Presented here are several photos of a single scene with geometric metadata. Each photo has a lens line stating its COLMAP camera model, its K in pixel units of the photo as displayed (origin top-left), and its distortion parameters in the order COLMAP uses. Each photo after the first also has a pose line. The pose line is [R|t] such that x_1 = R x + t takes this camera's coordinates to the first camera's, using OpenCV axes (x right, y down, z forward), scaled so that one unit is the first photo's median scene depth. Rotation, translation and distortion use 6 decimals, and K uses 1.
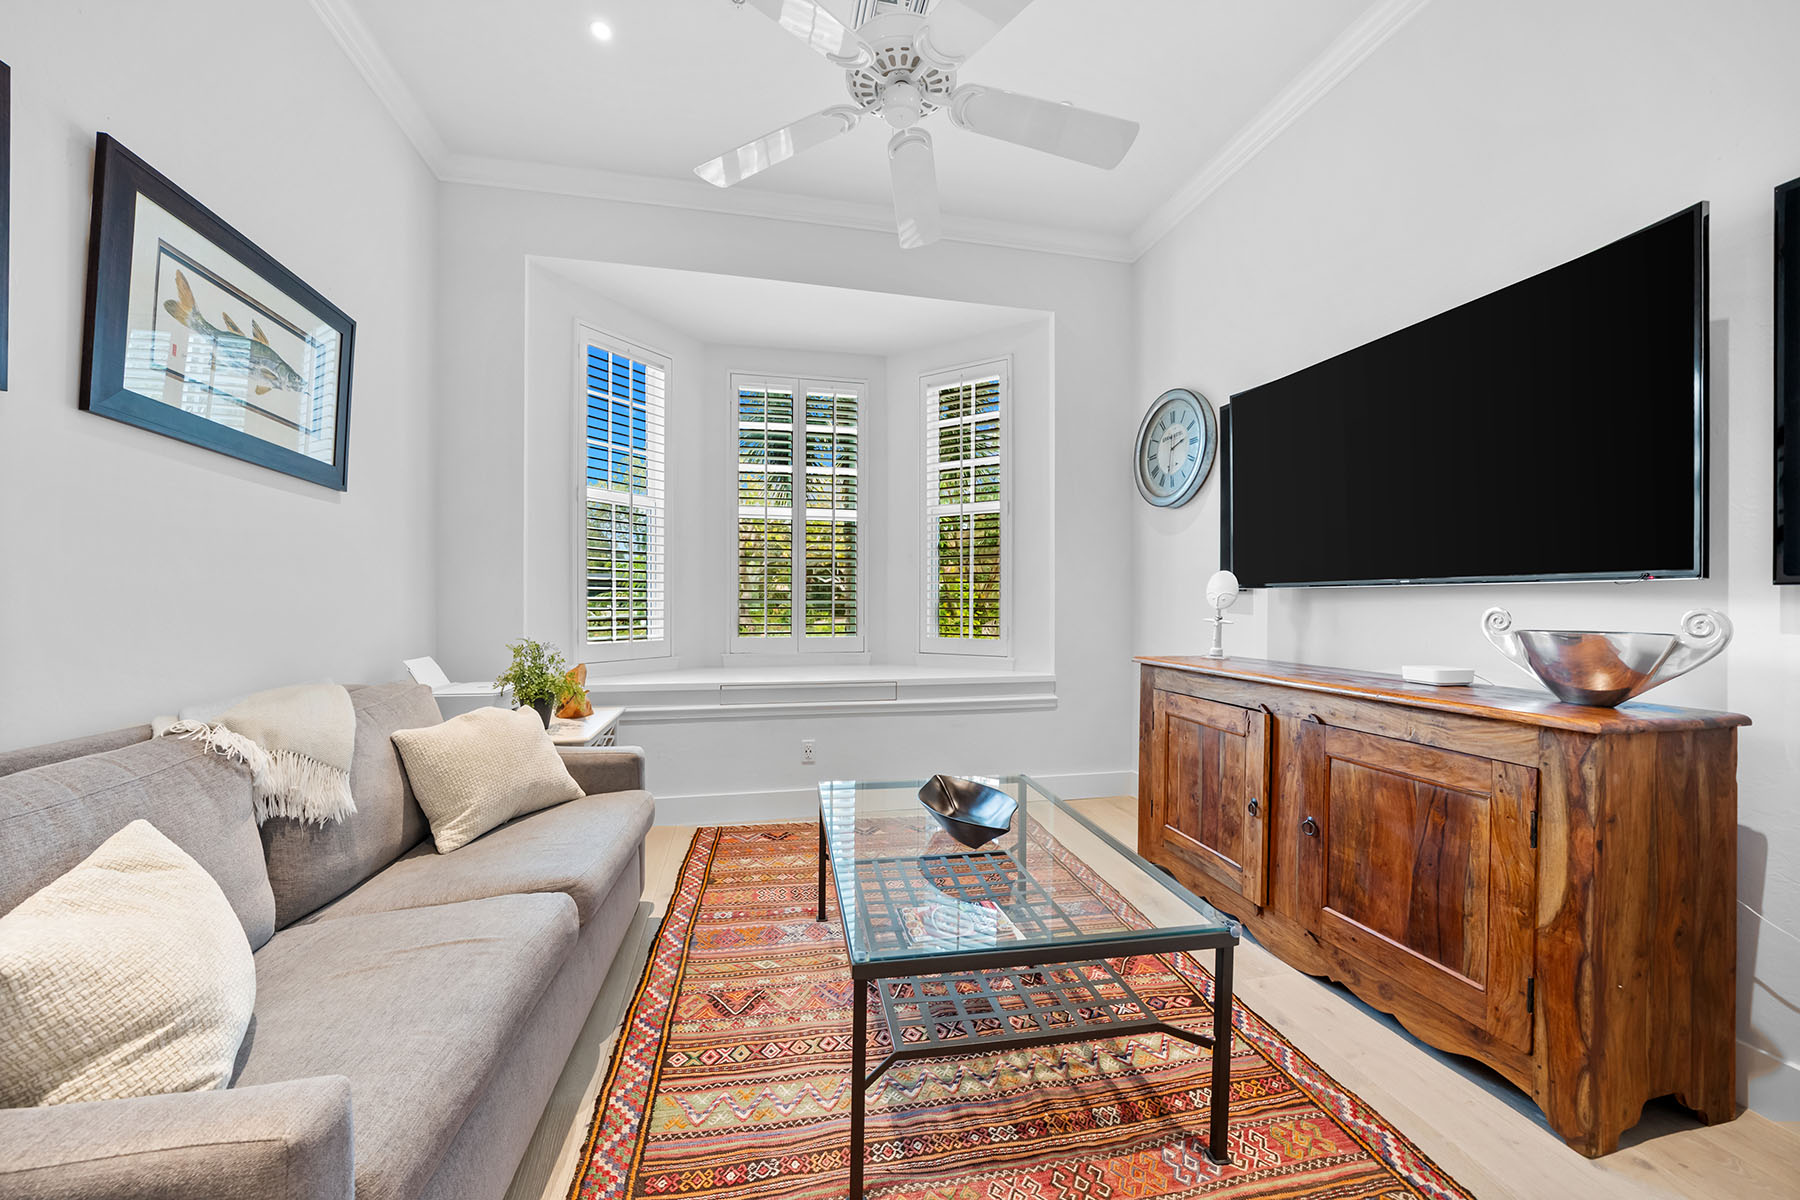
lens RADIAL K [[673.7, 0, 900.1], [0, 673.7, 595.1], [0, 0, 1]] dist [-0.000098, -0.000001]
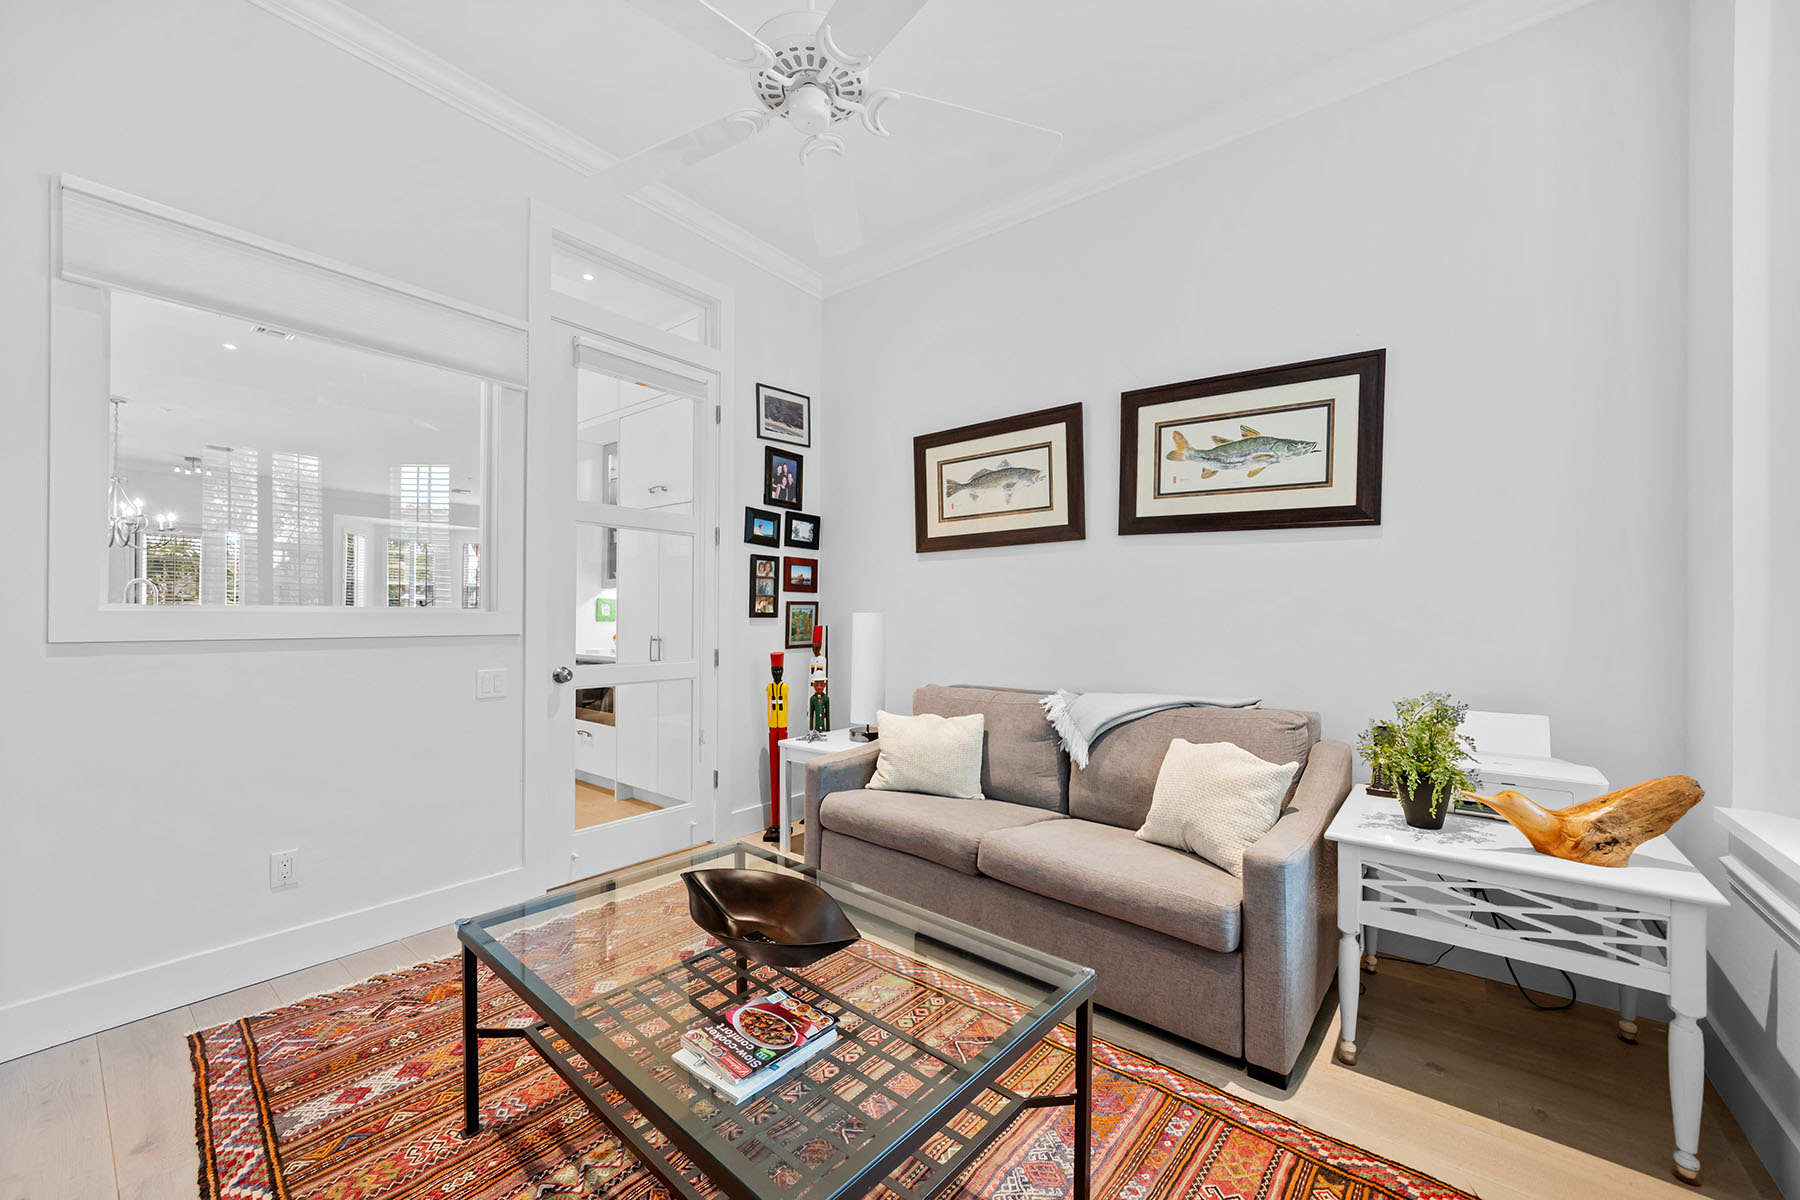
lens RADIAL K [[673.7, 0, 894.7], [0, 673.7, 610.9], [0, 0, 1]] dist [-0.000098, -0.000001]
pose [[-0.784410, -0.010145, -0.620159, 0.420391], [-0.003186, 0.999919, -0.012328, -0.013865], [0.620234, -0.007694, -0.784379, 1.590818]]
